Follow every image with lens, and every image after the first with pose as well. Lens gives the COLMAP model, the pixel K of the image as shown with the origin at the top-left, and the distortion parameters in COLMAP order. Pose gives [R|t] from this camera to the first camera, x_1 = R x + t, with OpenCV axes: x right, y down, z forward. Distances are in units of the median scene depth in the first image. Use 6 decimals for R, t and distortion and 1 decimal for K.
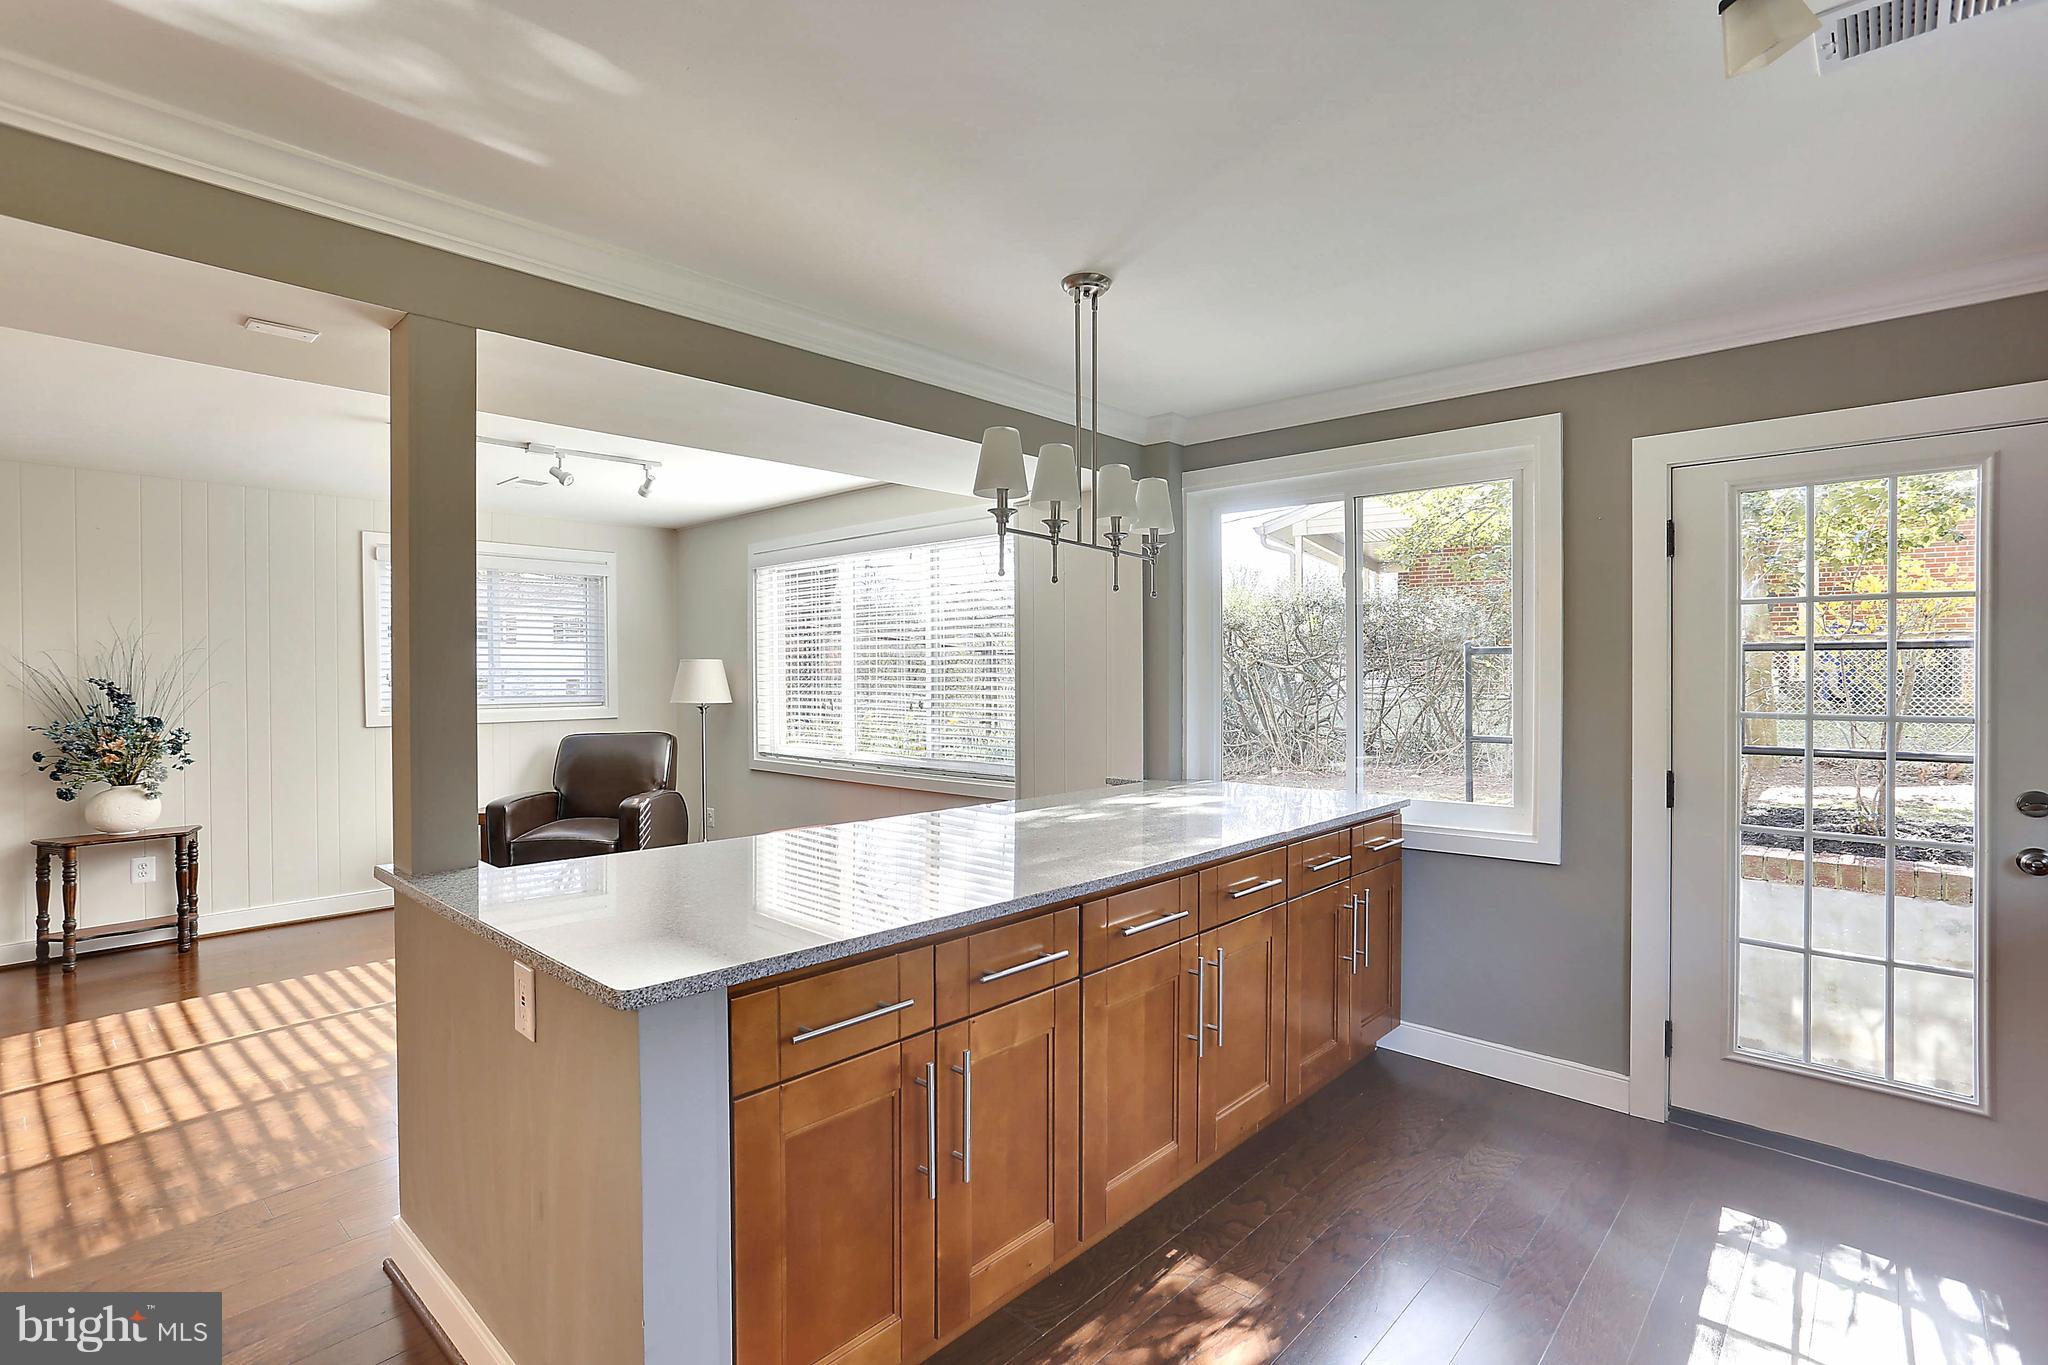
lens RADIAL K [[1000.9, 0, 1022.5], [0, 1000.9, 697.0], [0, 0, 1]] dist [-0.003508, 0.000980]
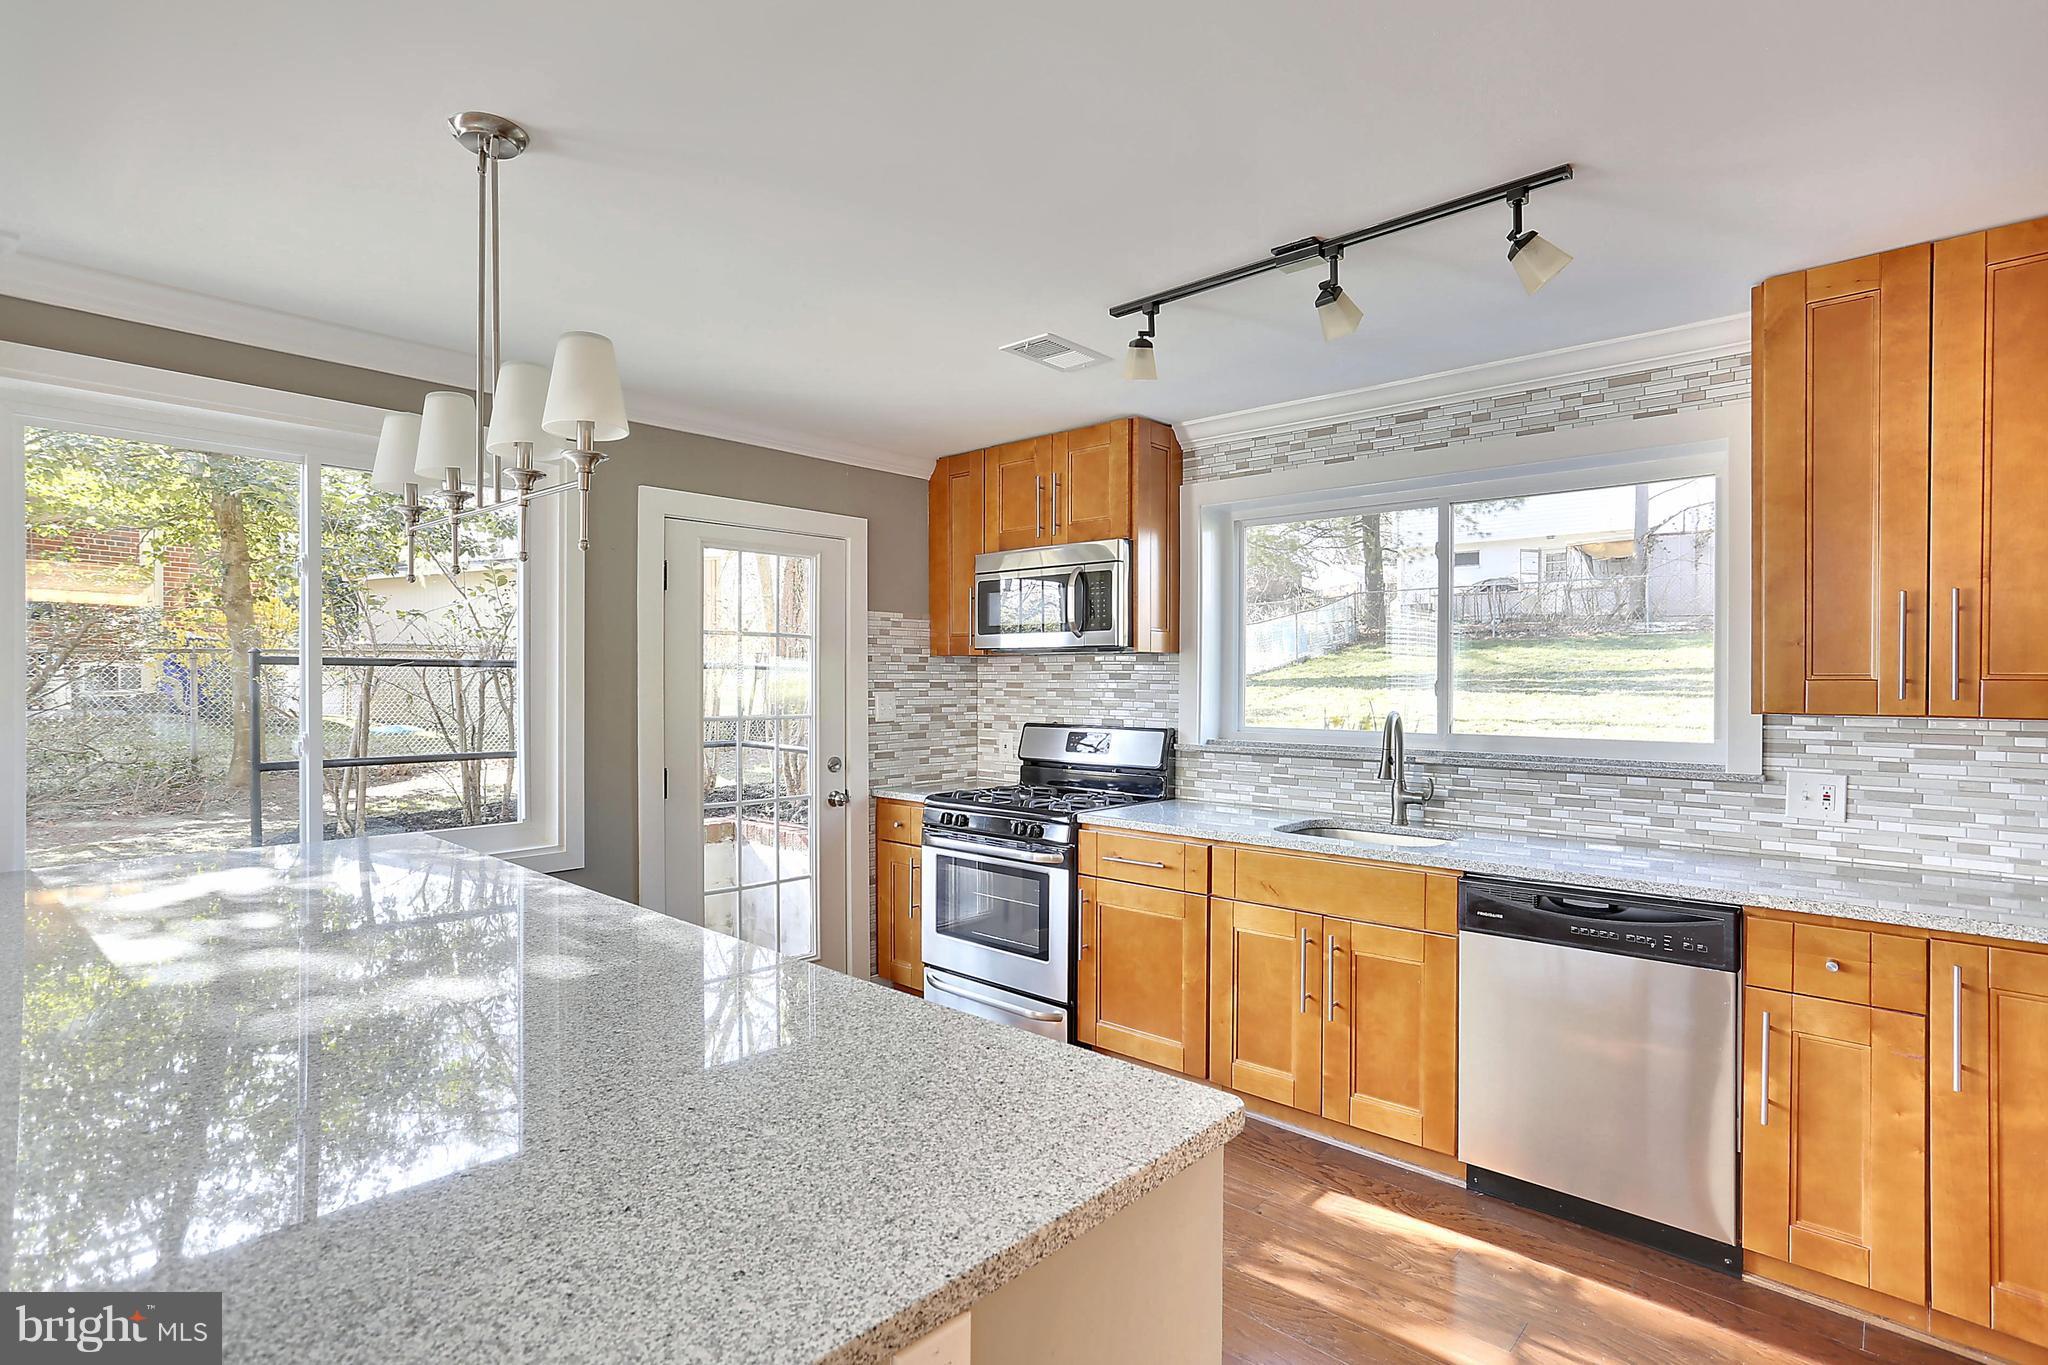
lens RADIAL K [[1000.9, 0, 1022.5], [0, 1000.9, 697.0], [0, 0, 1]] dist [-0.003508, 0.000980]
pose [[-0.003861, -0.012851, 0.999910, -0.404955], [0.025236, 0.999598, 0.012945, -0.011938], [-0.999674, 0.025284, -0.003535, 0.408465]]
